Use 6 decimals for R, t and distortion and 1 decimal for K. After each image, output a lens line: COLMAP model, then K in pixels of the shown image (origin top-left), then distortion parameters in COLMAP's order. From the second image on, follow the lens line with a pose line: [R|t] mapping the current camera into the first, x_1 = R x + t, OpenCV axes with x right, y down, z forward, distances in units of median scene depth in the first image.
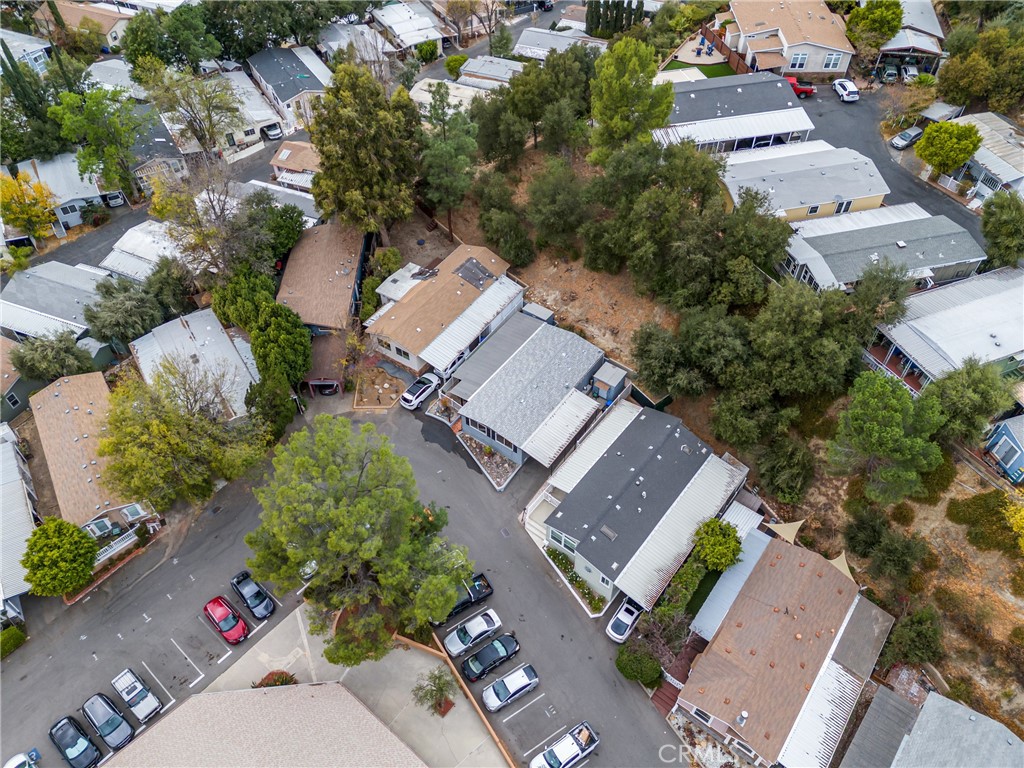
lens RADIAL K [[745.6, 0, 514.1], [0, 745.6, 383.9], [0, 0, 1]] dist [0.086237, -0.080329]
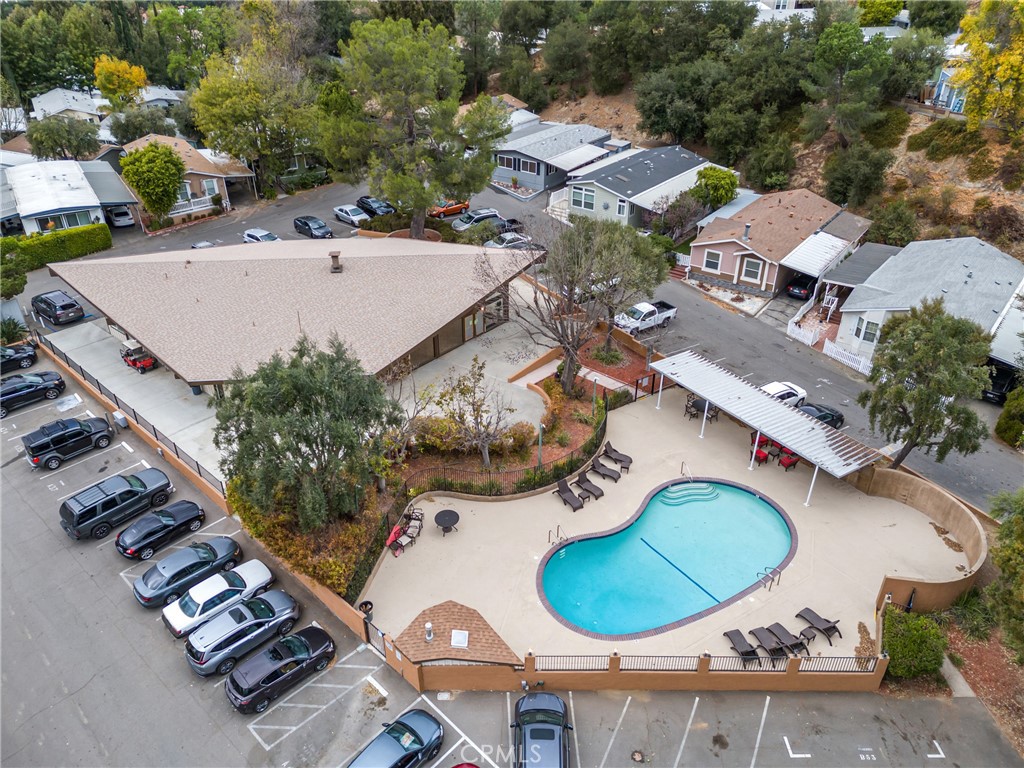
lens RADIAL K [[745.6, 0, 514.1], [0, 745.6, 383.9], [0, 0, 1]] dist [0.086237, -0.080329]
pose [[0.999947, 0.001248, 0.010180, -0.054415], [0.001798, 0.955852, -0.293844, 0.851622], [-0.010097, 0.293847, 0.955799, -0.017888]]
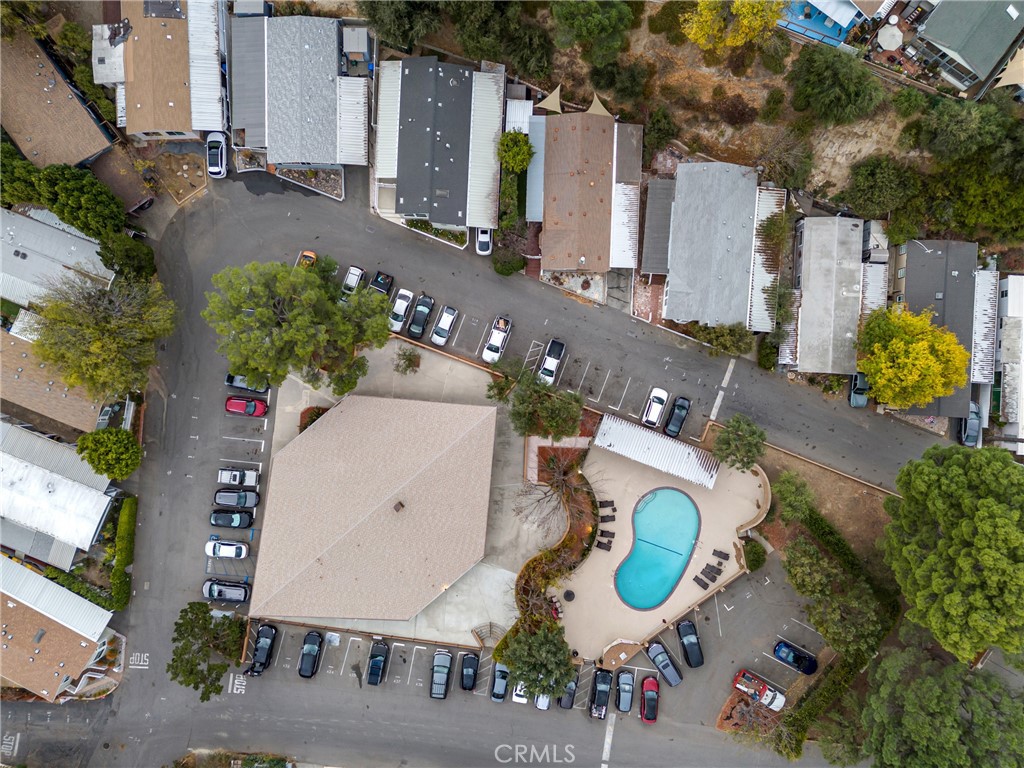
lens RADIAL K [[745.6, 0, 514.1], [0, 745.6, 383.9], [0, 0, 1]] dist [0.086237, -0.080329]
pose [[0.814705, -0.579874, 0.001474, 0.035584], [0.438059, 0.617121, 0.653656, -0.386408], [-0.379948, -0.531891, 0.756791, -0.189614]]
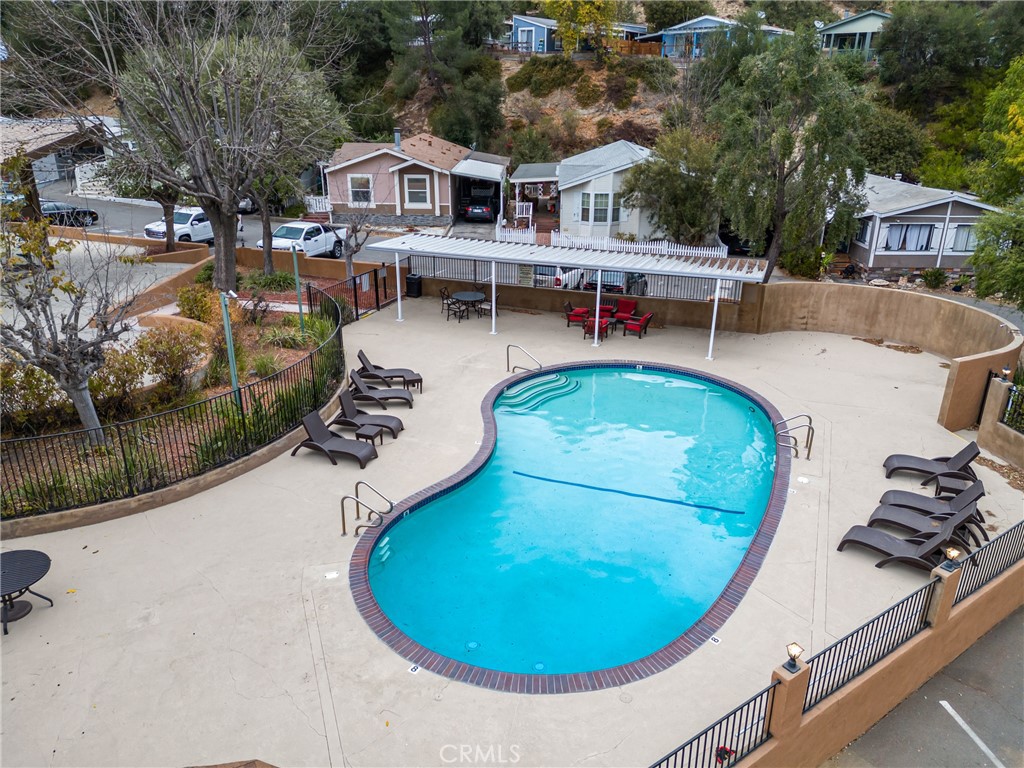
lens RADIAL K [[745.6, 0, 514.1], [0, 745.6, 383.9], [0, 0, 1]] dist [0.086237, -0.080329]
pose [[0.811951, -0.201926, 0.547687, -0.094181], [0.427793, 0.844211, -0.322956, 0.854023], [-0.397150, 0.496521, 0.771841, 0.371185]]
